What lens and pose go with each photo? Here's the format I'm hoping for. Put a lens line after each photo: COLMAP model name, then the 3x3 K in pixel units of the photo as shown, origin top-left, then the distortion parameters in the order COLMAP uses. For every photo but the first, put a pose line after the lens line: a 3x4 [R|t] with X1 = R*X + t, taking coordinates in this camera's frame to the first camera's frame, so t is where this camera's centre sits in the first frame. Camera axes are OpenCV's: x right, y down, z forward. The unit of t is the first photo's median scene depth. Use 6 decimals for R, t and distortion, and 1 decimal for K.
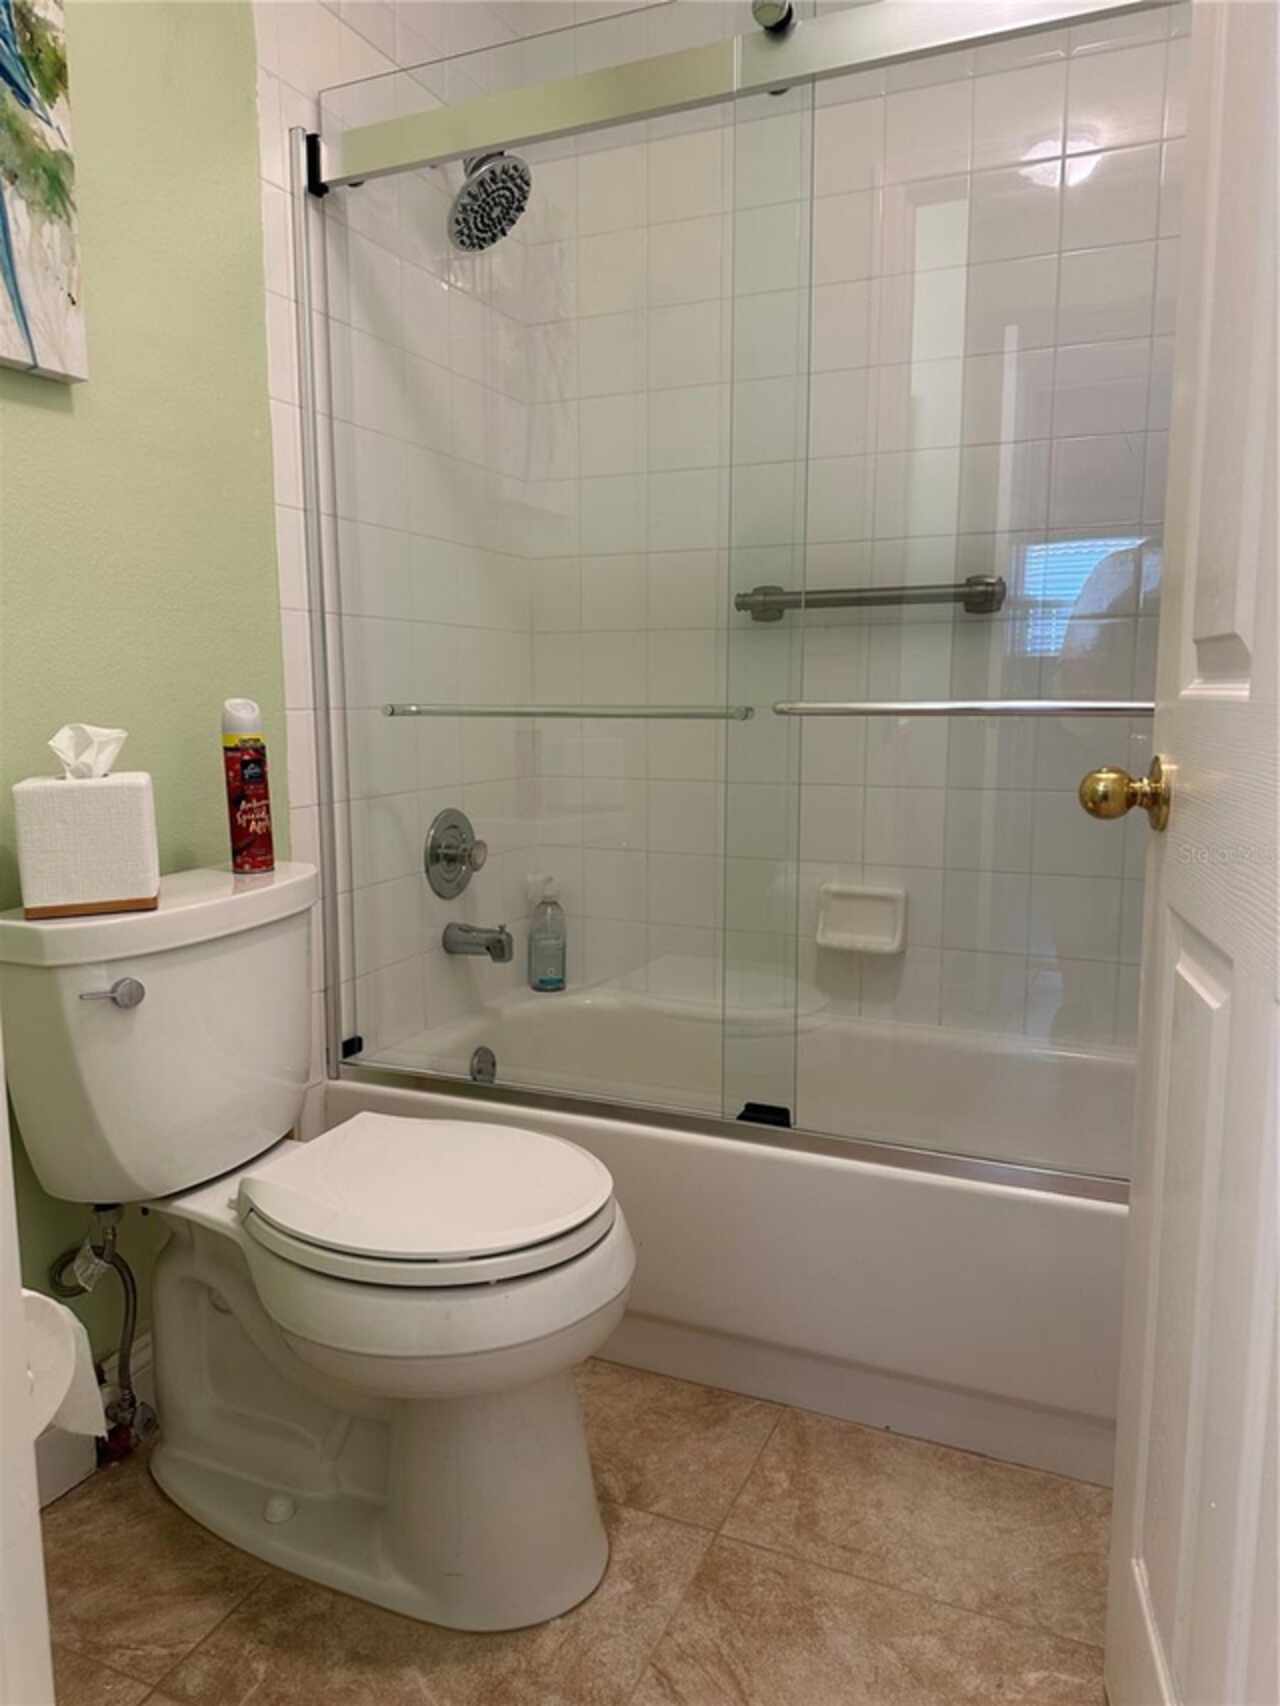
lens RADIAL K [[1197.7, 0, 640.0], [0, 1197.7, 853.0], [0, 0, 1]] dist [0.066266, -0.061835]
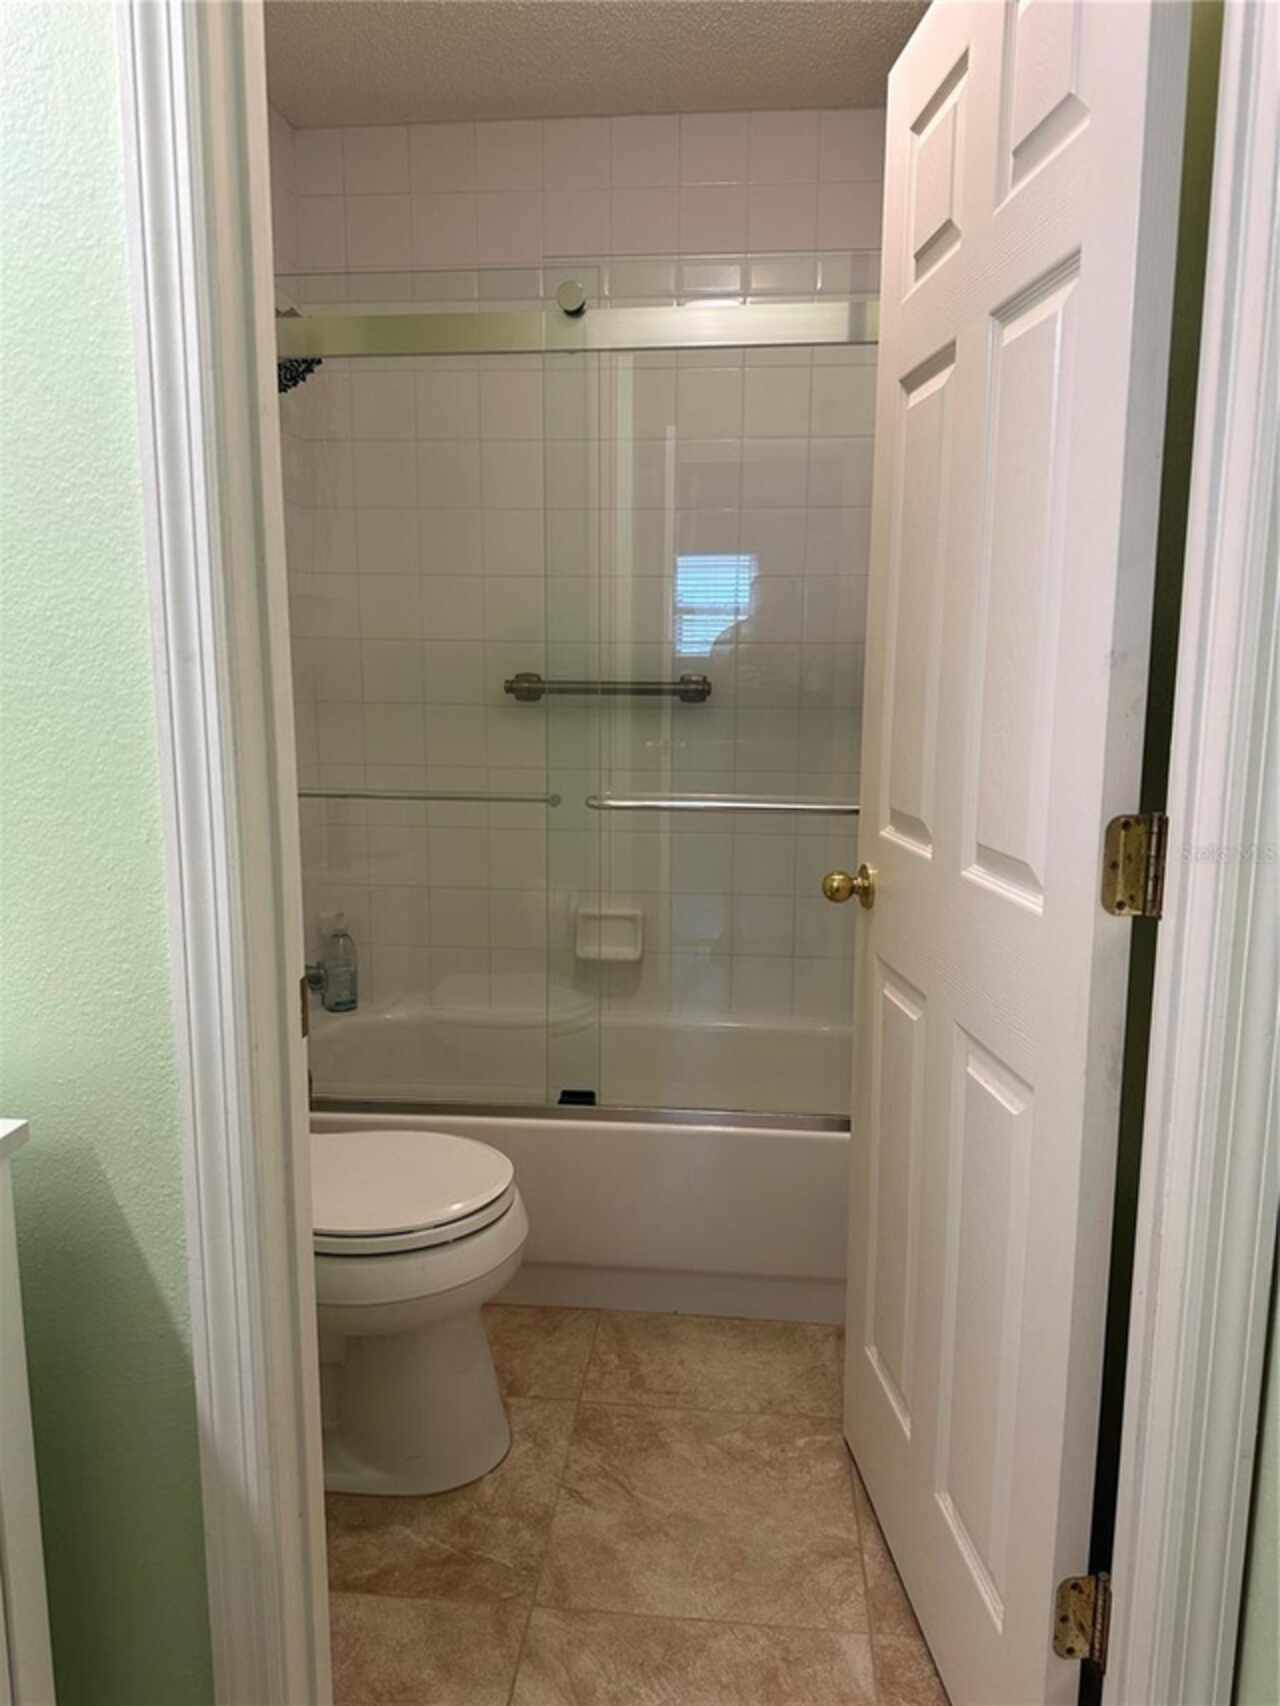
lens RADIAL K [[1205.9, 0, 640.0], [0, 1205.9, 853.0], [0, 0, 1]] dist [0.167230, -0.213246]
pose [[0.949521, -0.044365, 0.310550, -0.290917], [0.035163, 0.998763, 0.035170, -0.123271], [-0.311726, -0.022475, 0.949906, -0.372365]]
